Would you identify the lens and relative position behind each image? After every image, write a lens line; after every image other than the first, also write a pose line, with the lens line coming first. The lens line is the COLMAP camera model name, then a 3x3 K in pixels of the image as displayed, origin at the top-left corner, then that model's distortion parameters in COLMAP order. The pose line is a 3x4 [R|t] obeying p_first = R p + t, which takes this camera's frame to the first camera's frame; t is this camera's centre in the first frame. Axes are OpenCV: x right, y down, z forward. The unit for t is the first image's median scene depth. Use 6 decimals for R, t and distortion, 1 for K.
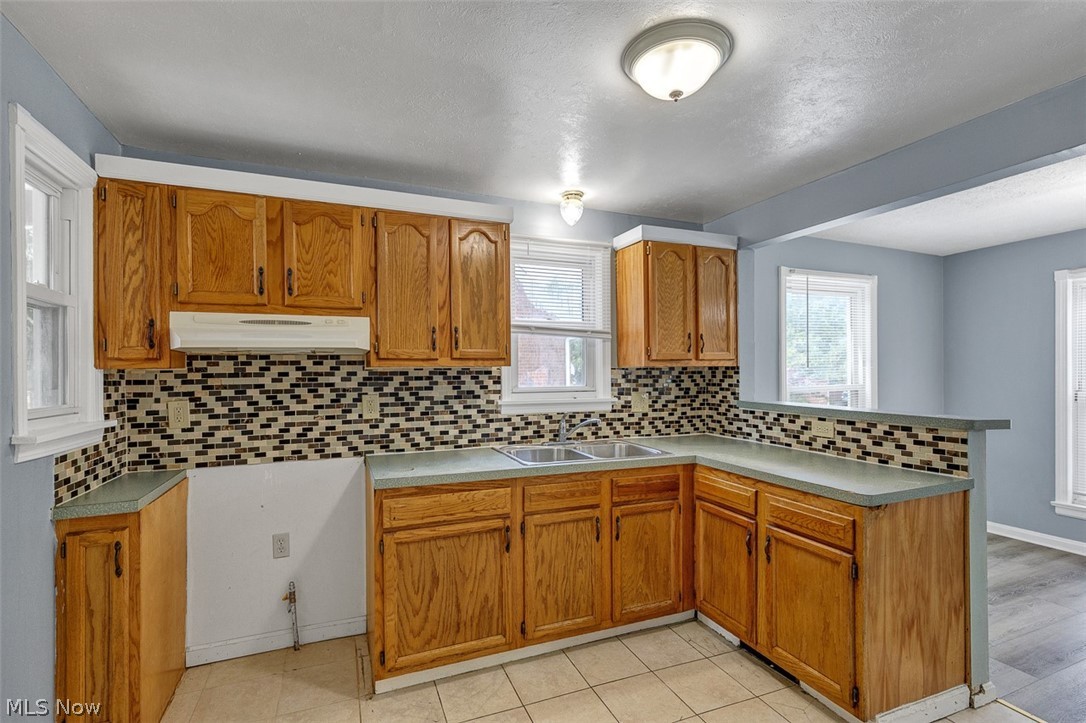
lens RADIAL K [[492.5, 0, 538.3], [0, 492.5, 375.7], [0, 0, 1]] dist [0.013407, -0.003421]
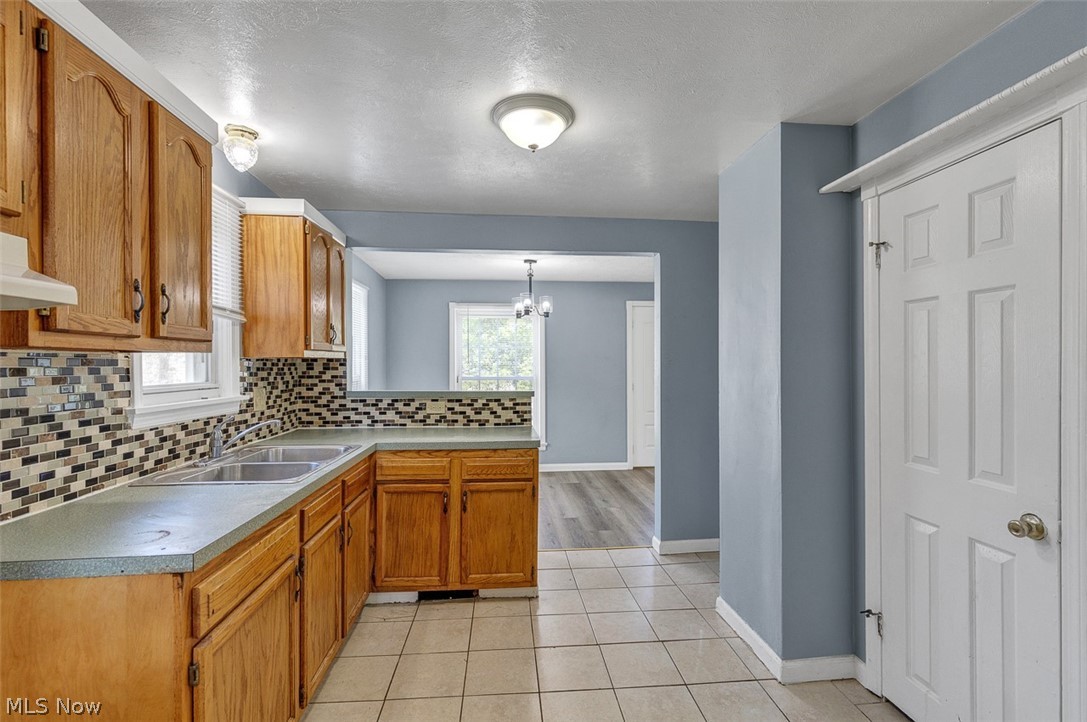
lens RADIAL K [[492.9, 0, 538.7], [0, 492.9, 363.0], [0, 0, 1]] dist [0.013407, -0.003421]
pose [[0.300955, 0.005828, 0.953620, -0.544244], [0.010681, 0.999898, -0.009482, 0.005711], [-0.953578, 0.013039, 0.300862, 0.337839]]
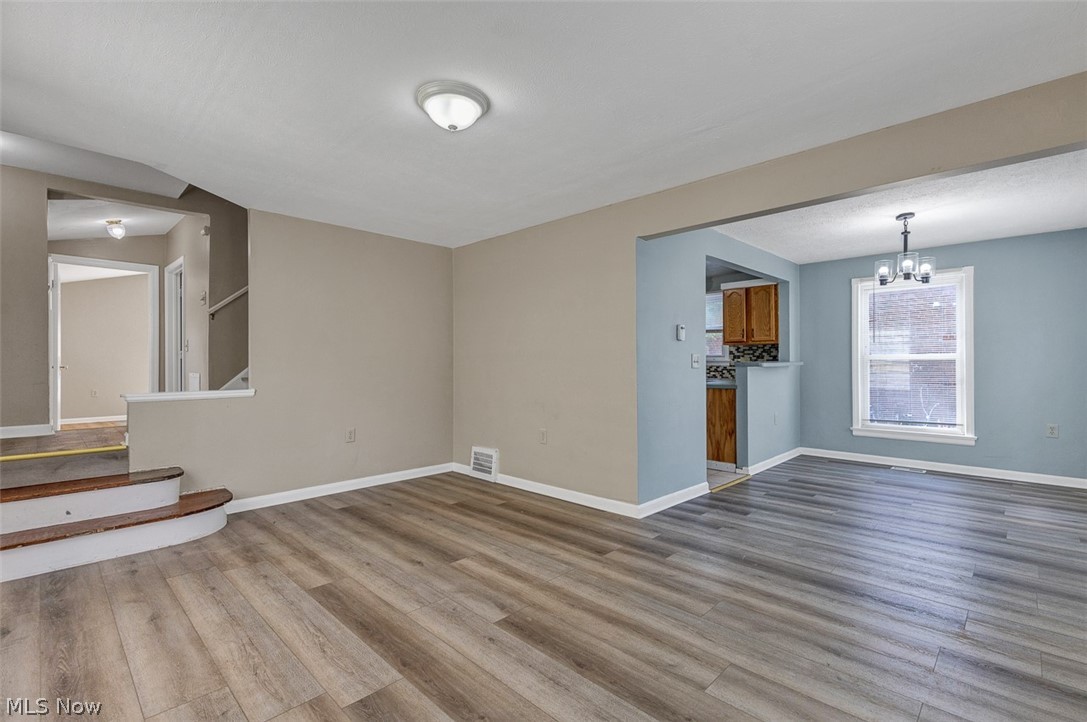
lens RADIAL K [[492.9, 0, 548.7], [0, 492.9, 359.2], [0, 0, 1]] dist [0.013407, -0.003421]
pose [[0.409440, -0.000026, -0.912337, 2.079036], [-0.008671, 0.999955, -0.003920, 0.066228], [0.912296, 0.009516, 0.409421, -0.708161]]
